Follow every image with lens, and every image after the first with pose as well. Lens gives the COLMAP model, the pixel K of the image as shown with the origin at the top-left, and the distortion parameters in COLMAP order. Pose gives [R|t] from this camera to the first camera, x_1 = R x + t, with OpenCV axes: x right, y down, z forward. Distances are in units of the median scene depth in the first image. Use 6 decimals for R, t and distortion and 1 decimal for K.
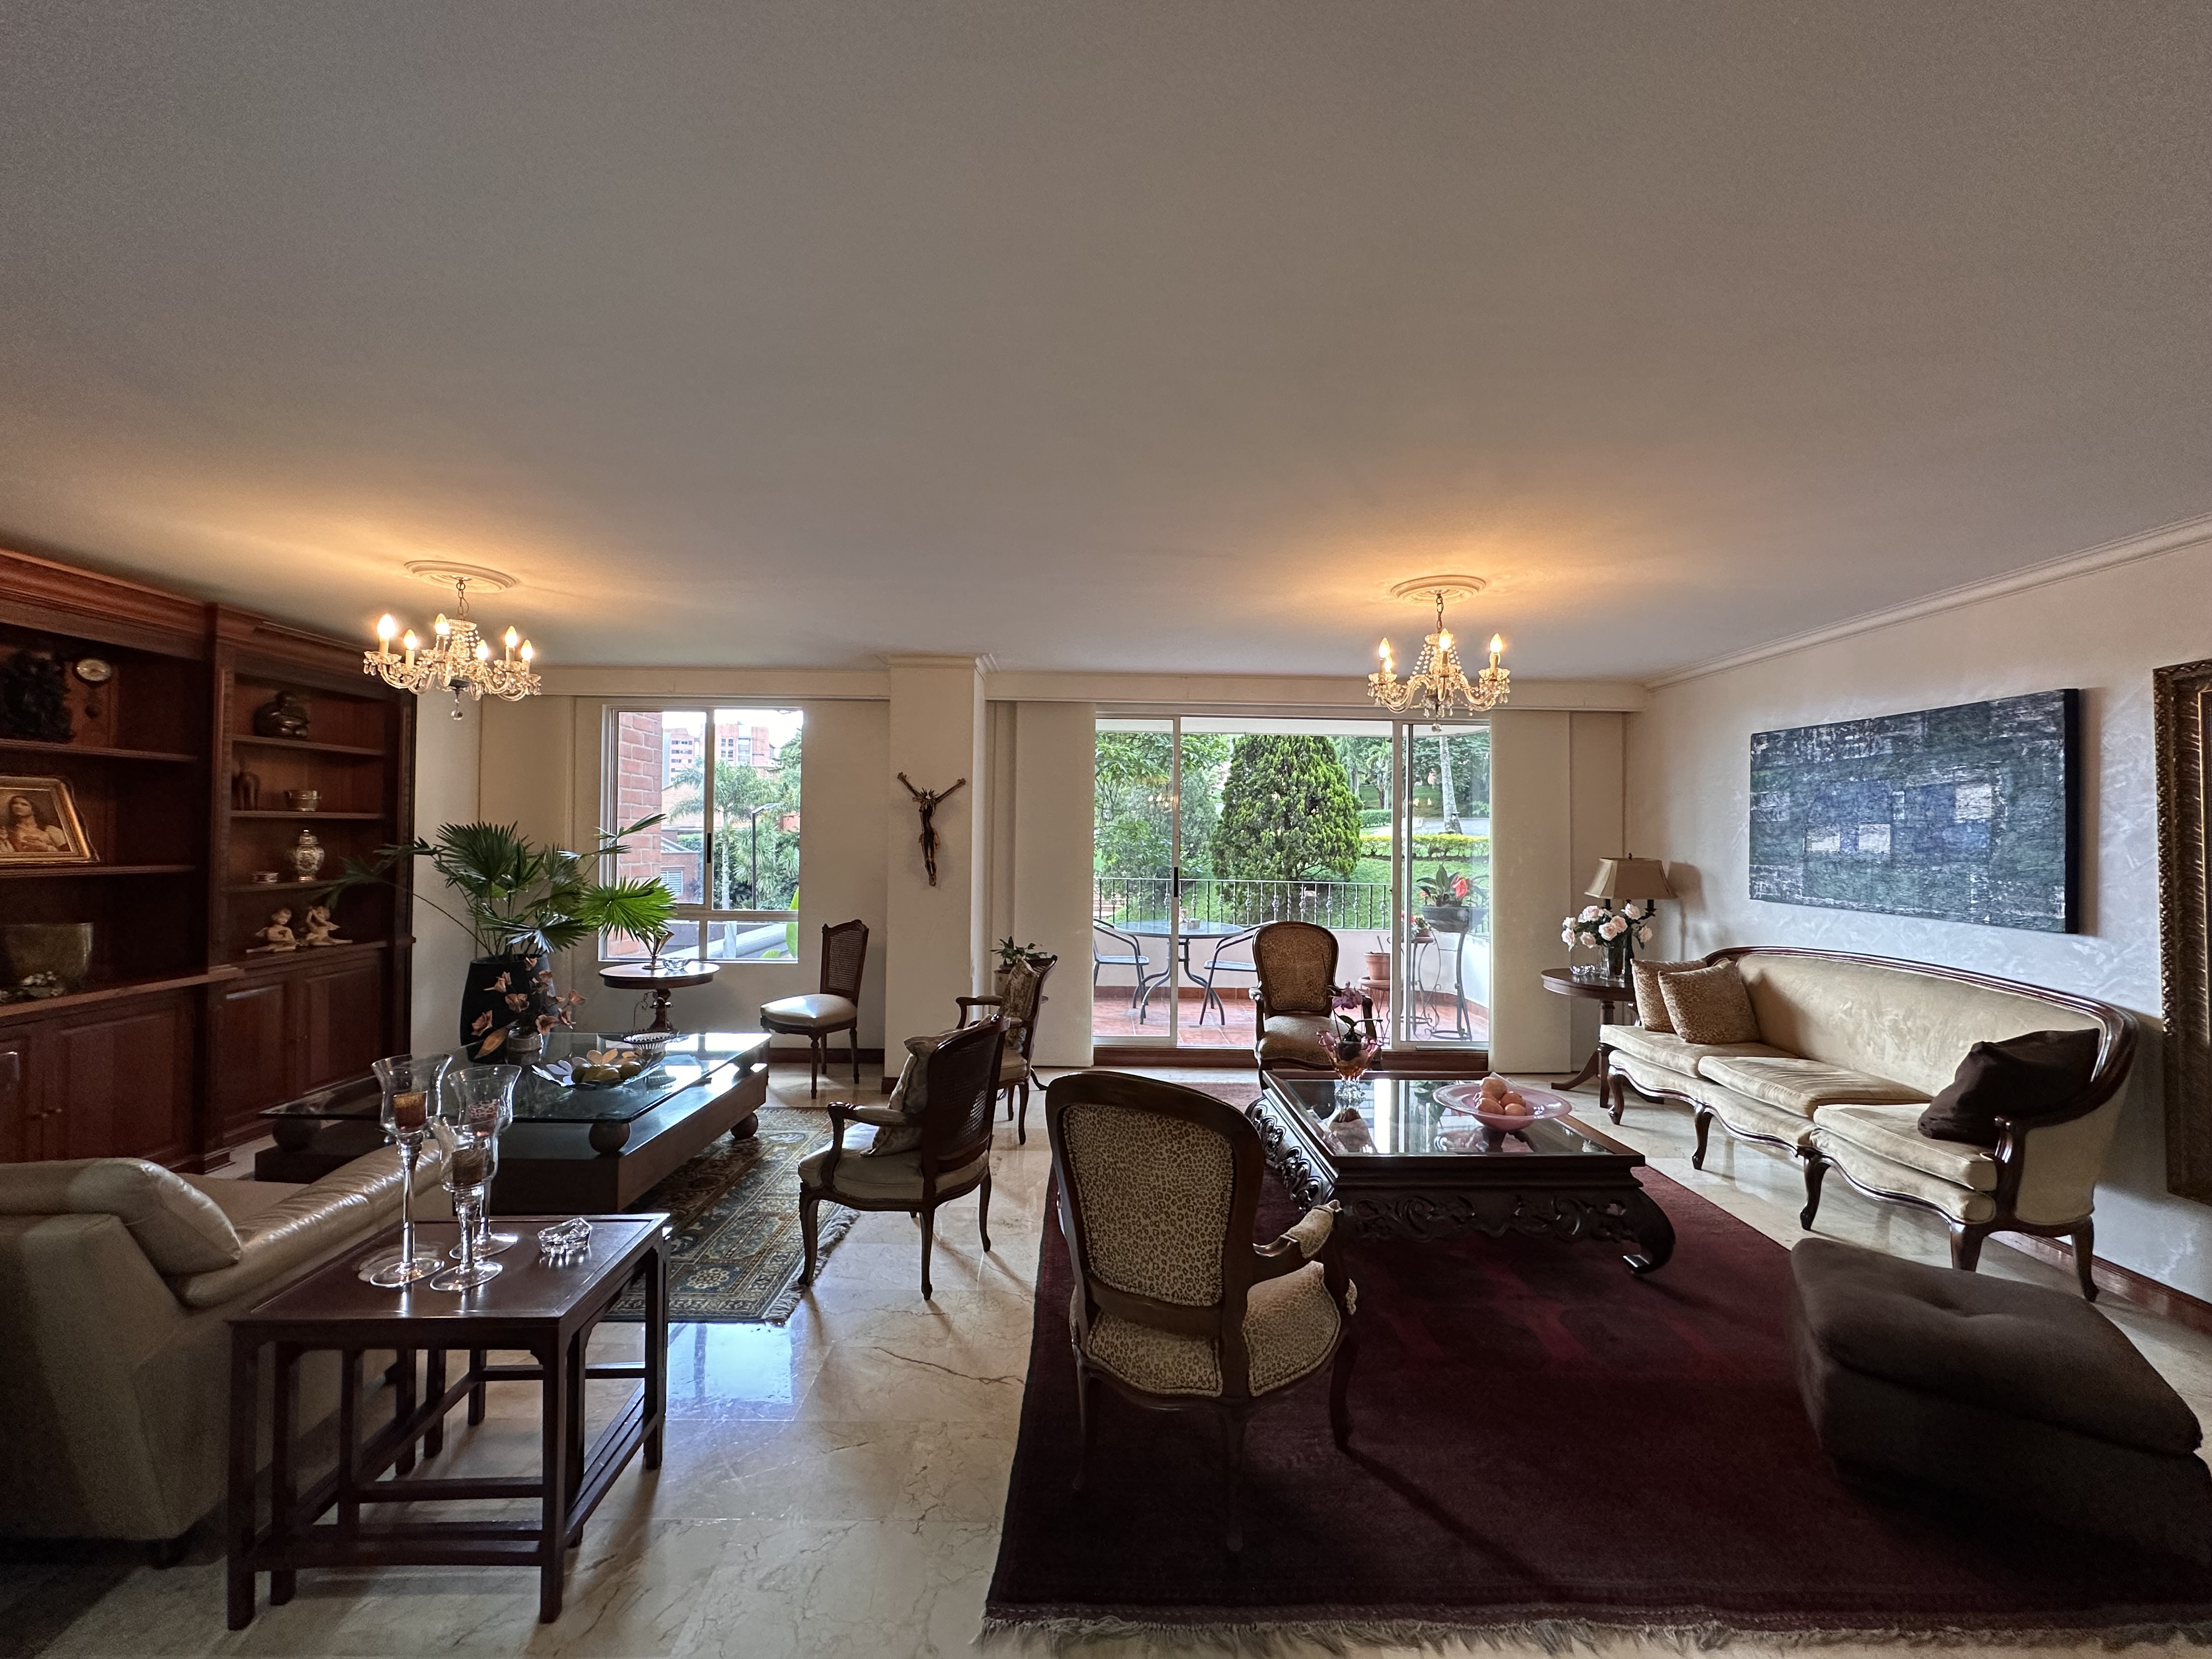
lens RADIAL K [[881.6, 0, 1111.8], [0, 881.6, 829.9], [0, 0, 1]] dist [-0.003000, 0.000293]
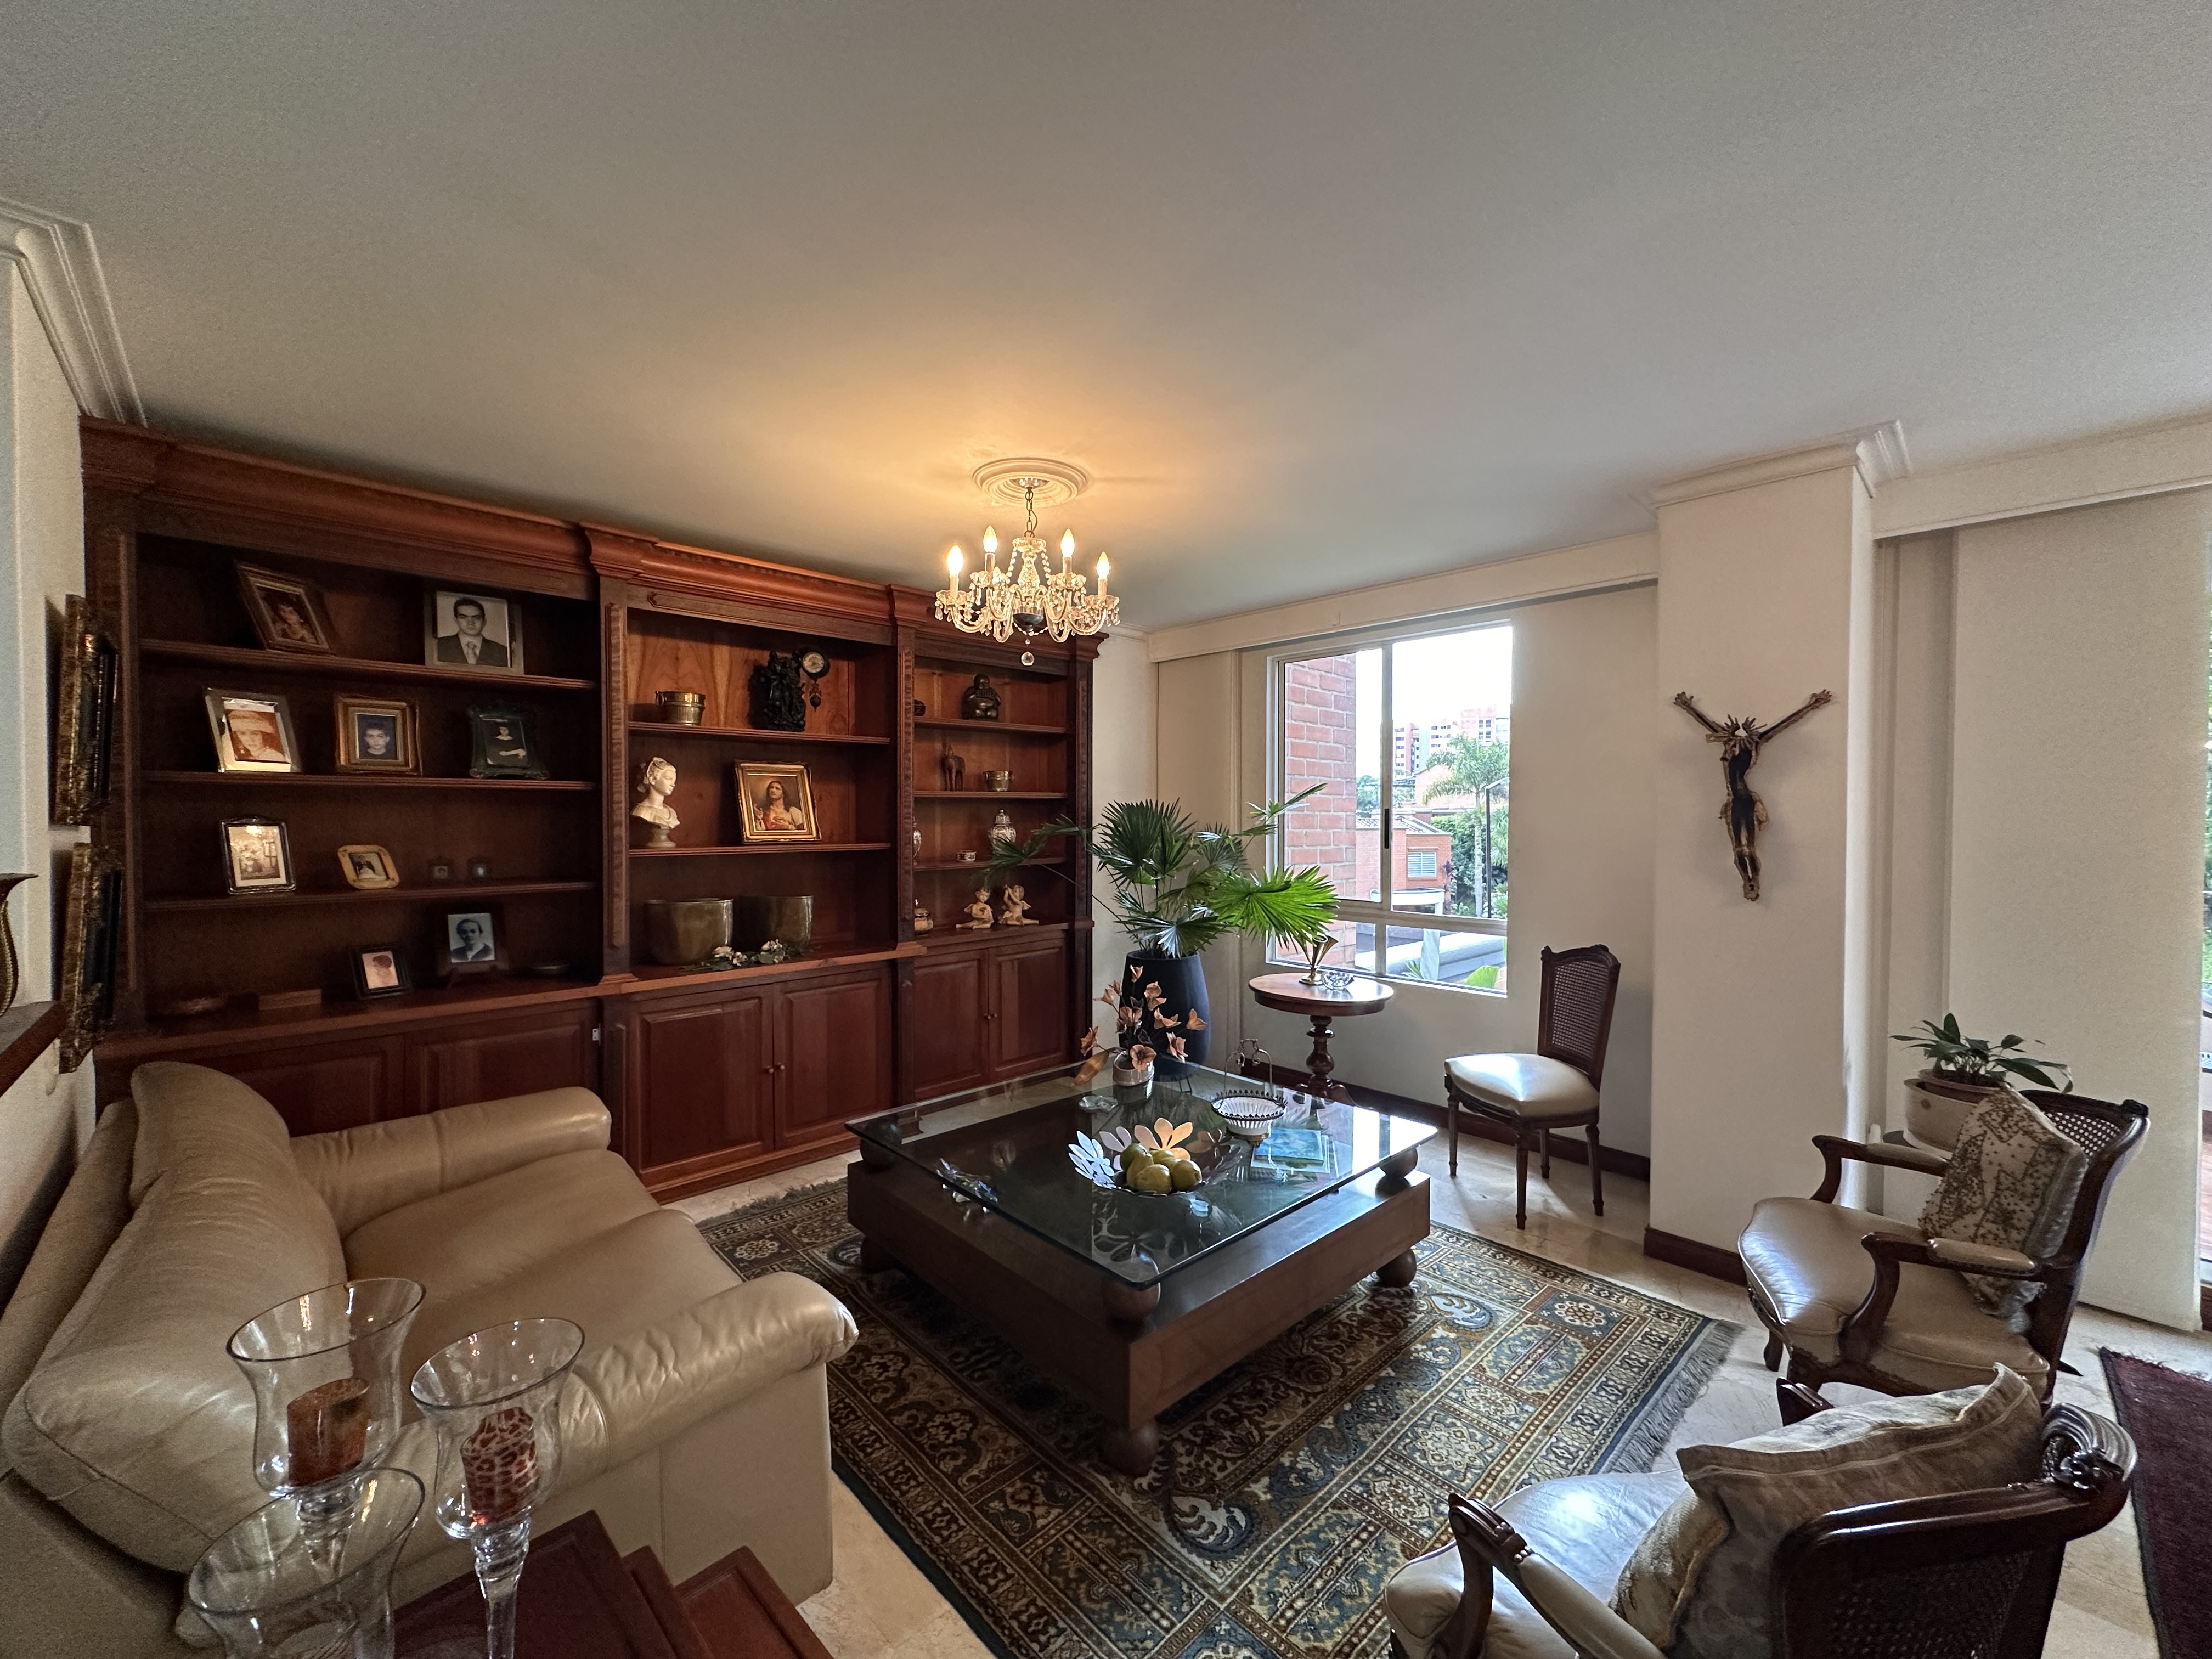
lens RADIAL K [[881.6, 0, 1105.2], [0, 881.6, 830.1], [0, 0, 1]] dist [-0.003000, 0.000293]
pose [[0.682077, 0.002704, -0.731275, -0.089048], [0.012334, 0.999808, 0.015201, 0.009313], [0.731176, -0.019387, 0.681913, 0.389388]]
